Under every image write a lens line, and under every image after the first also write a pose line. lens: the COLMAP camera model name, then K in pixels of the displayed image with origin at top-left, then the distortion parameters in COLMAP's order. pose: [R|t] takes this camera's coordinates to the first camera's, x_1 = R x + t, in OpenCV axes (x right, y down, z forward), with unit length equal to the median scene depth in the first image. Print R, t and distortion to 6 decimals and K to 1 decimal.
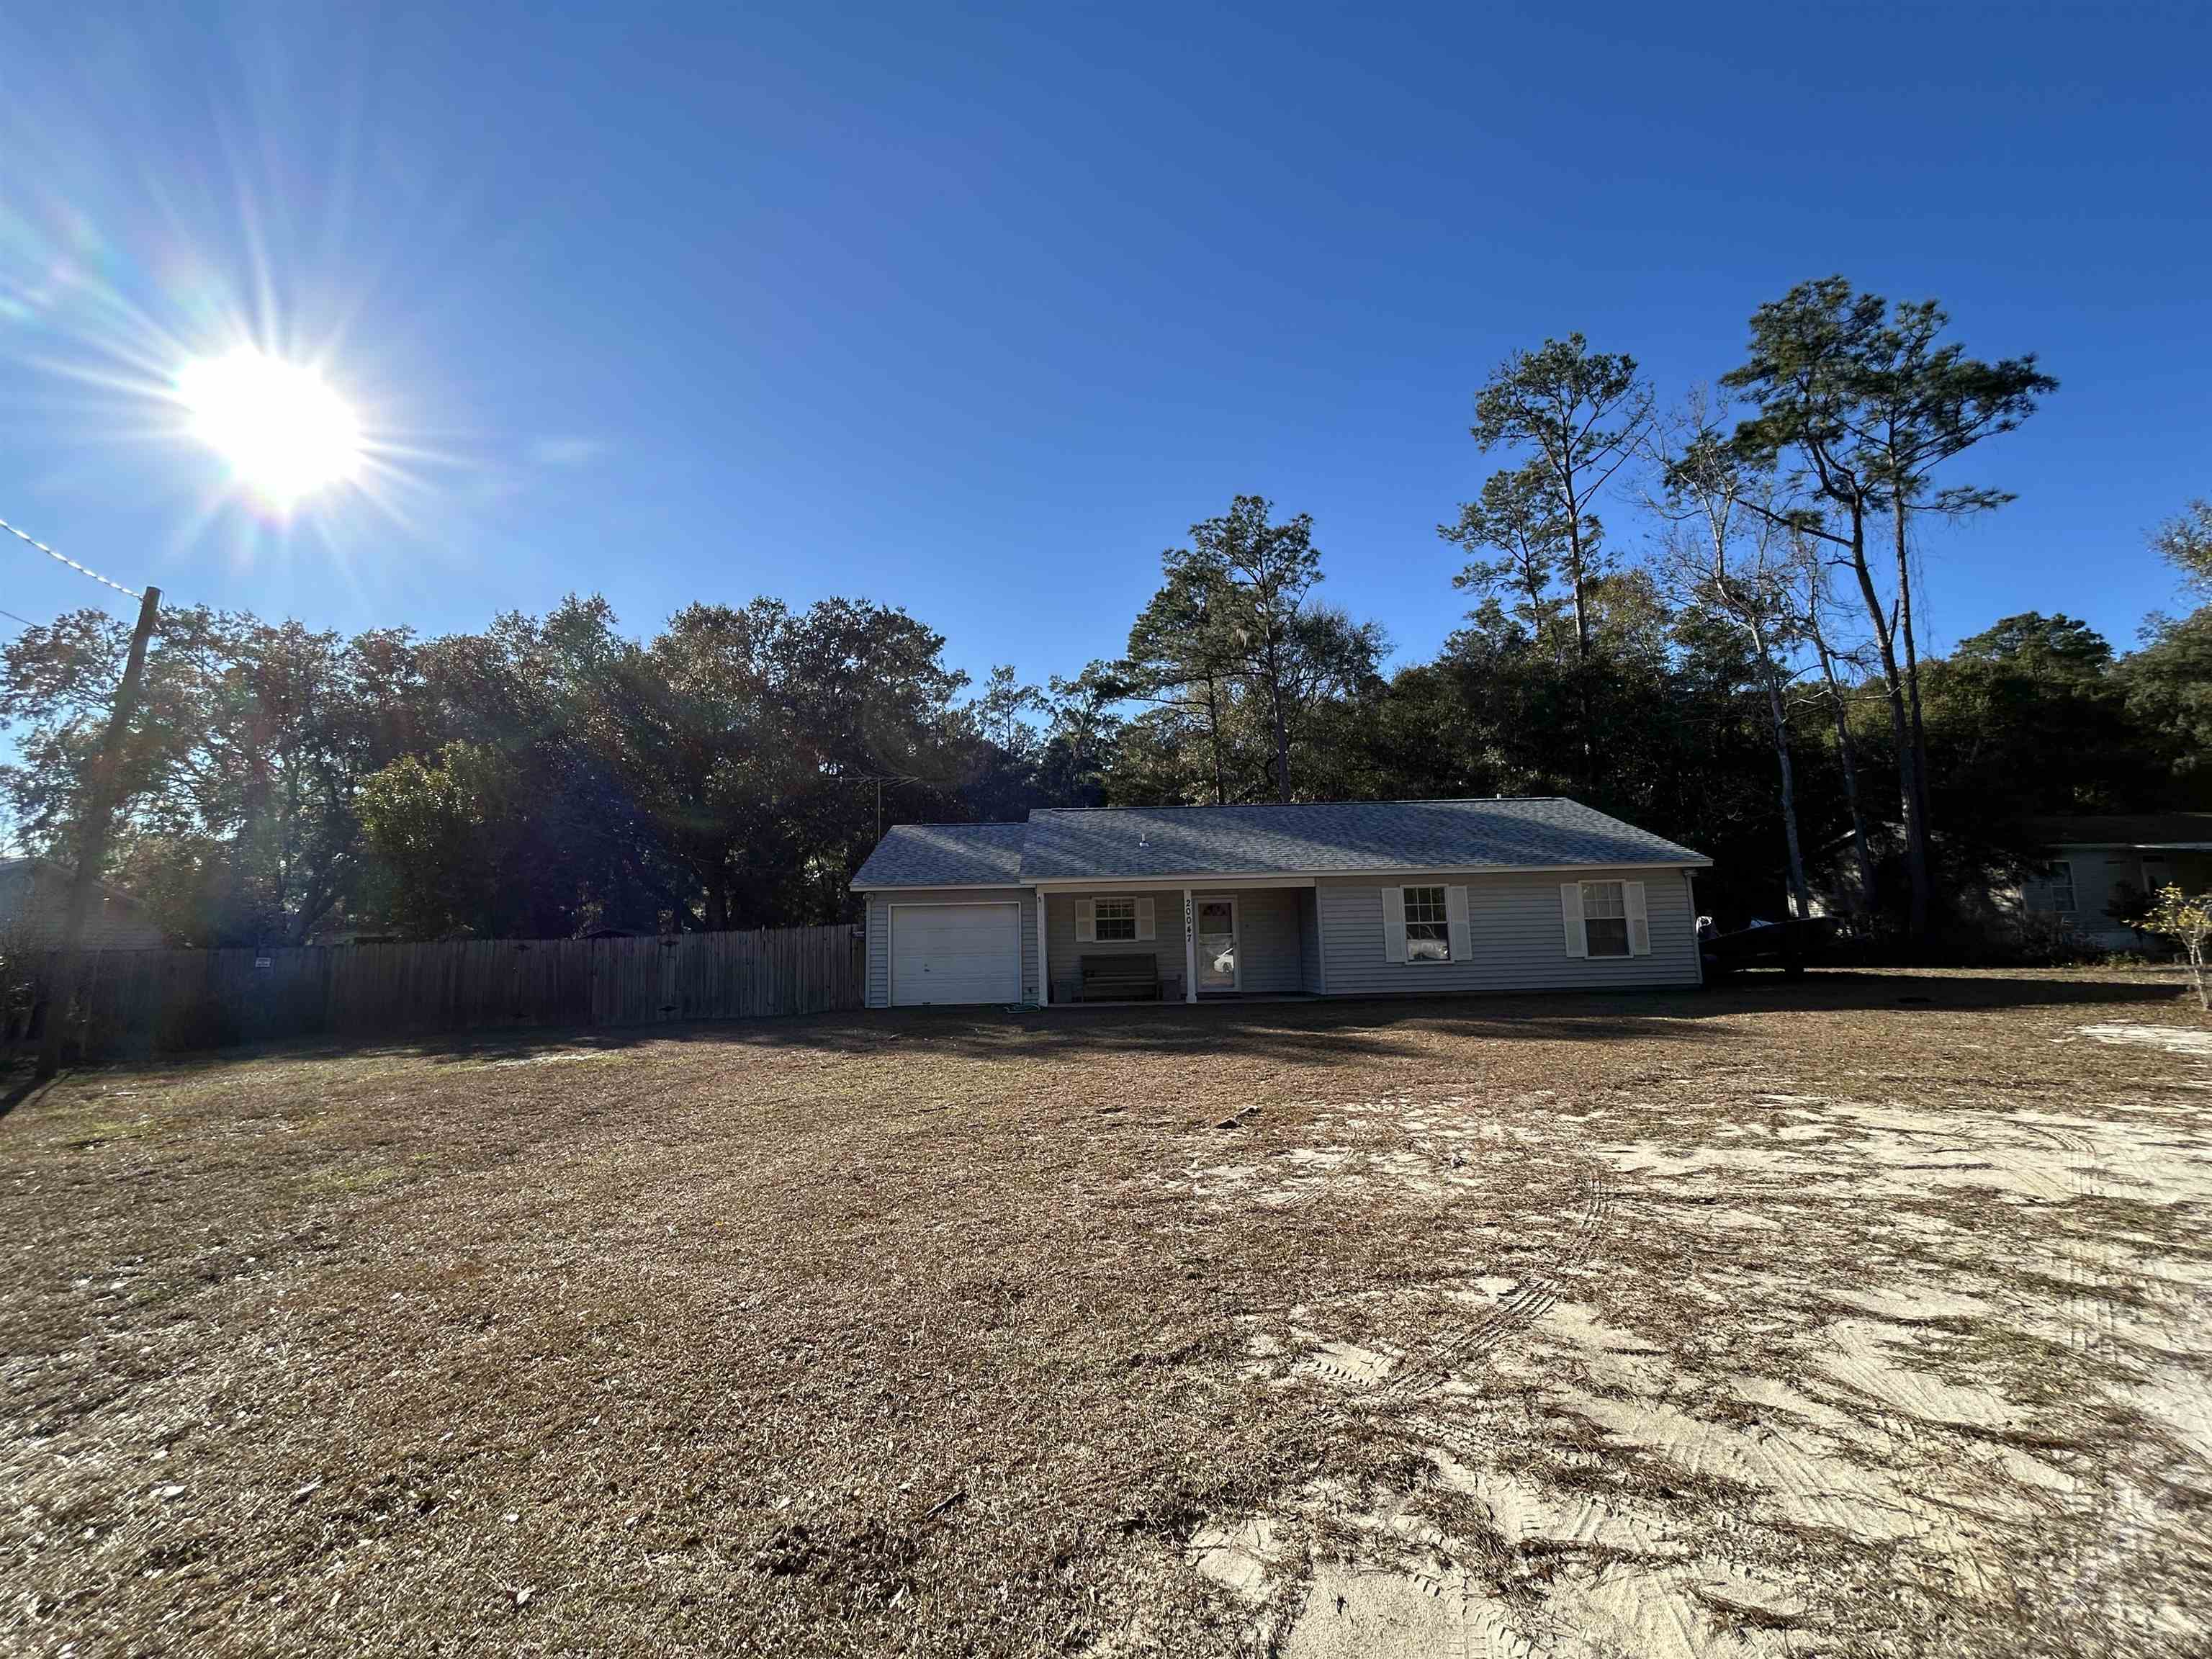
lens RADIAL K [[880.9, 0, 1106.0], [0, 880.9, 829.5], [0, 0, 1]] dist [-0.002169, -0.000146]
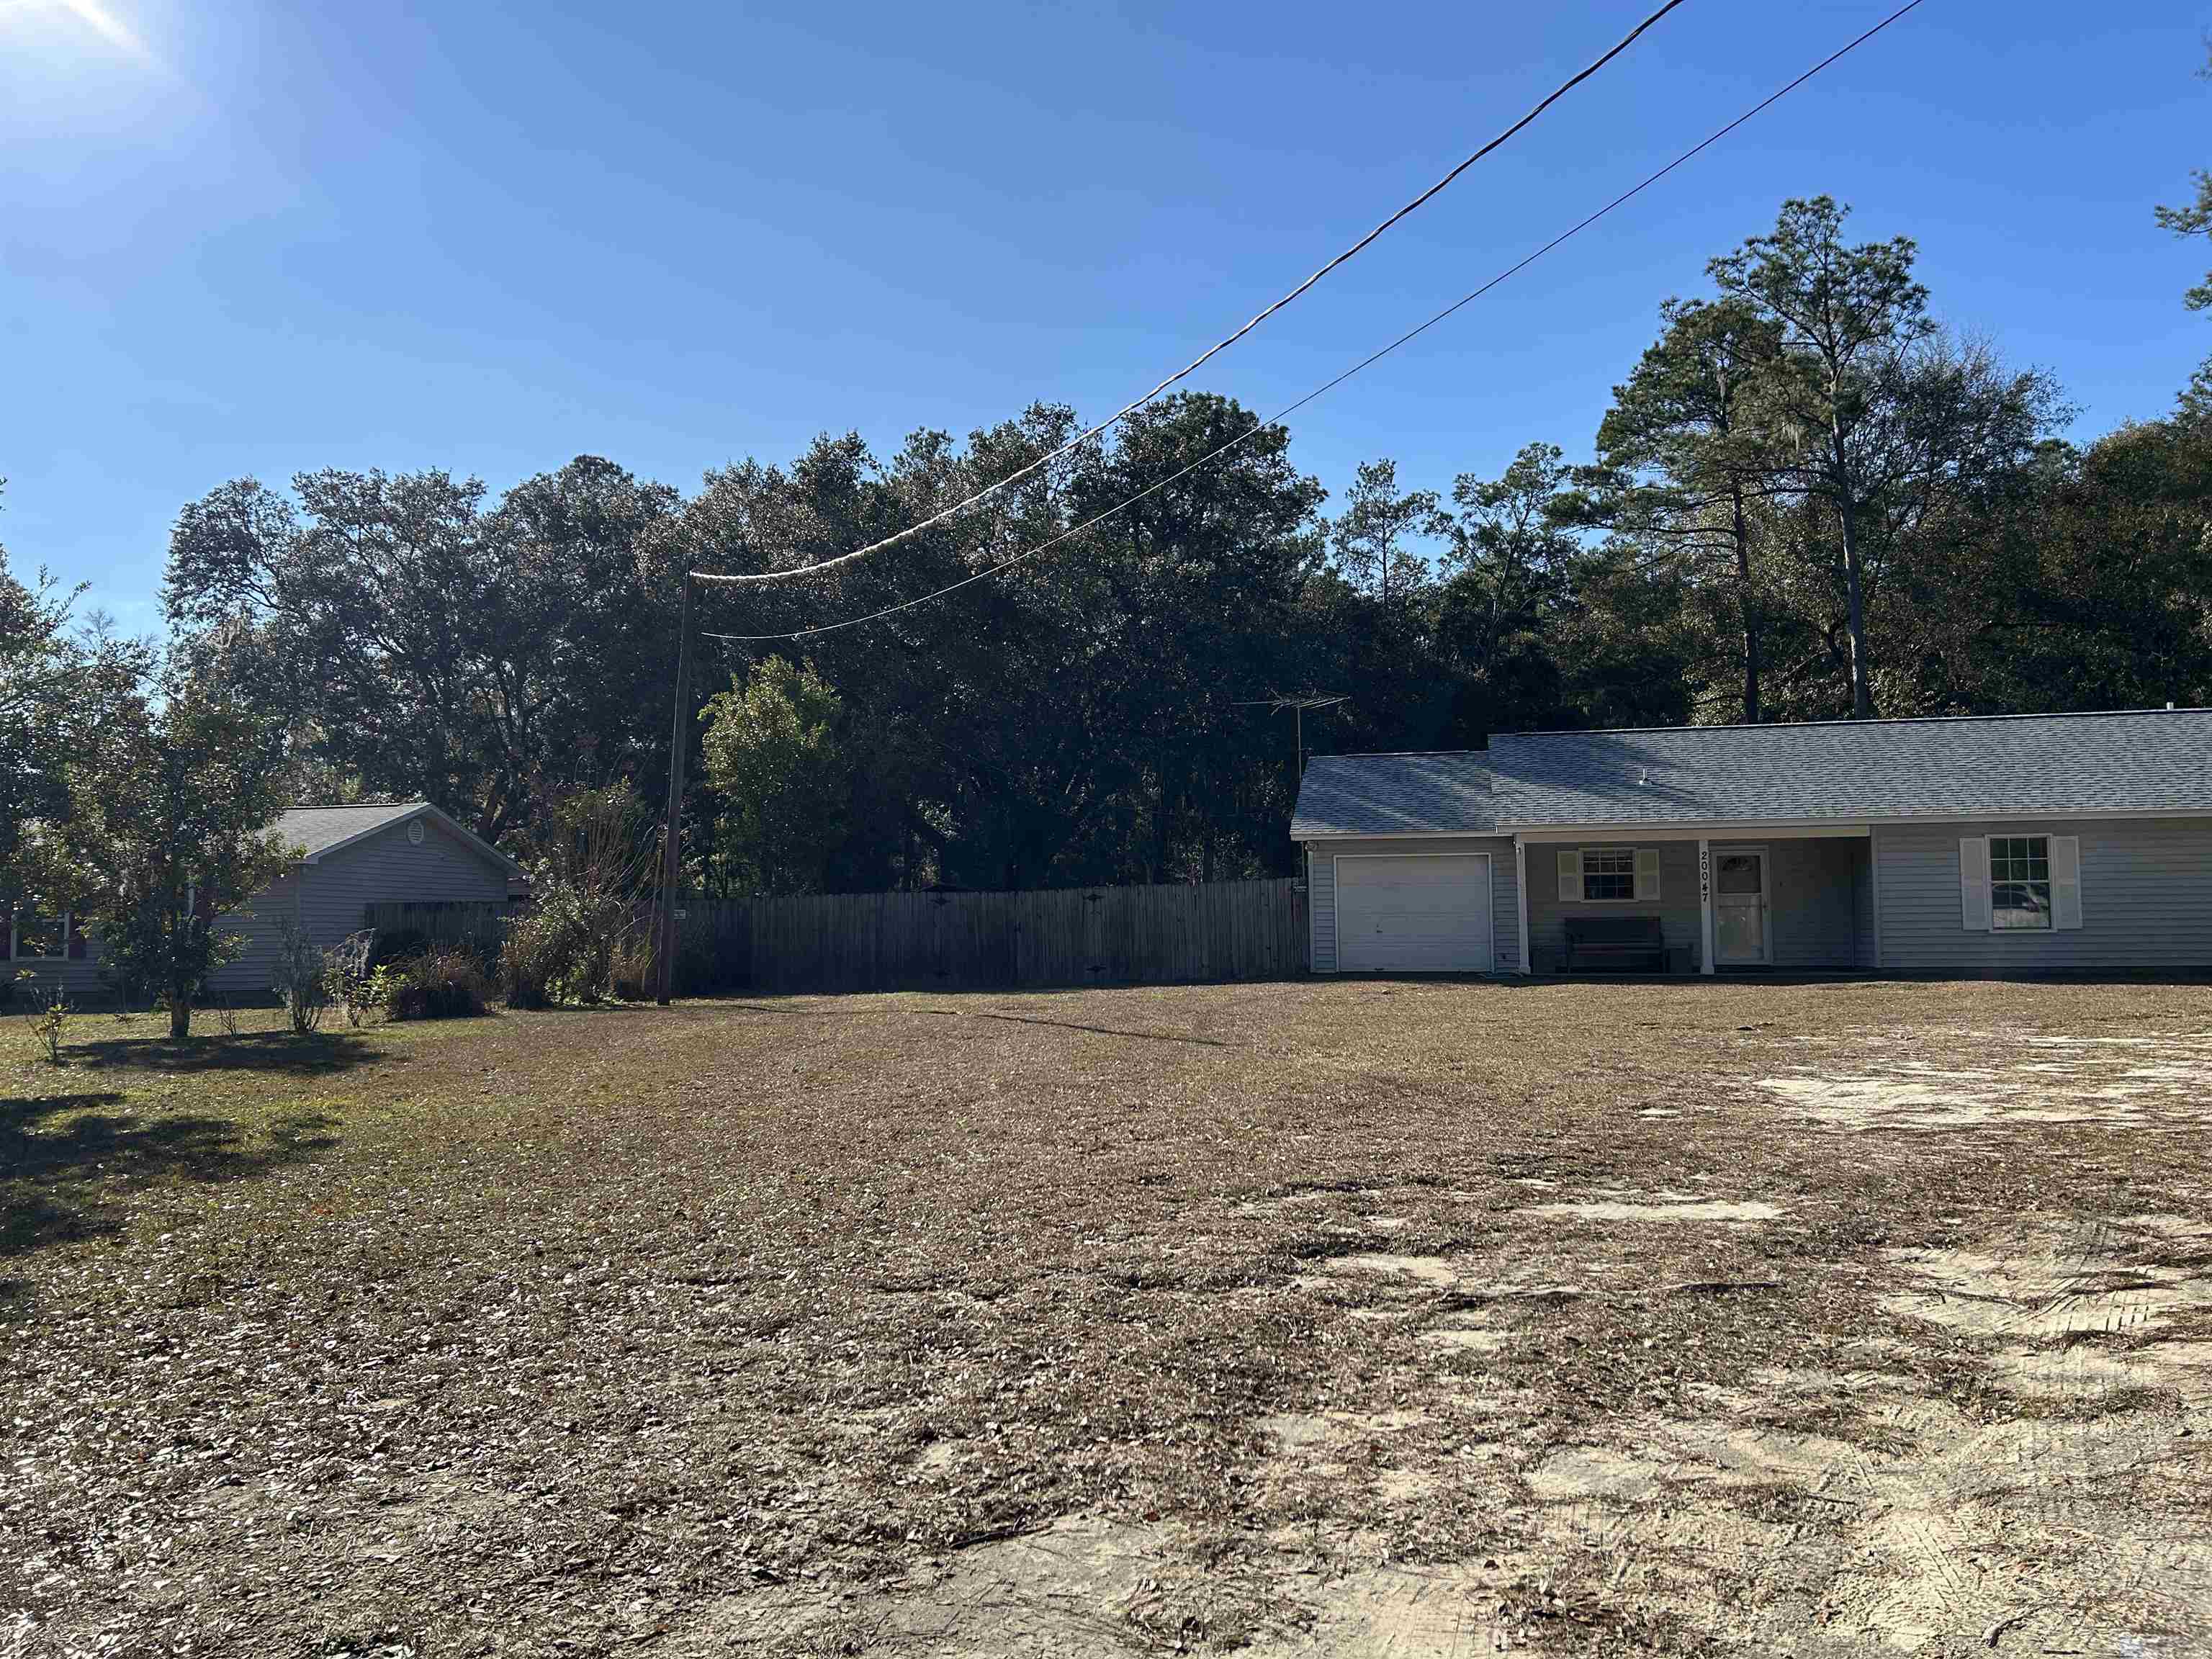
lens RADIAL K [[1663.8, 0, 1106.0], [0, 1663.8, 829.5], [0, 0, 1]] dist [0.069057, -0.079725]
pose [[0.971268, -0.000026, -0.237987, -0.032671], [0.017750, 0.997223, 0.072331, -0.027352], [0.237324, -0.074477, 0.968571, -0.276938]]
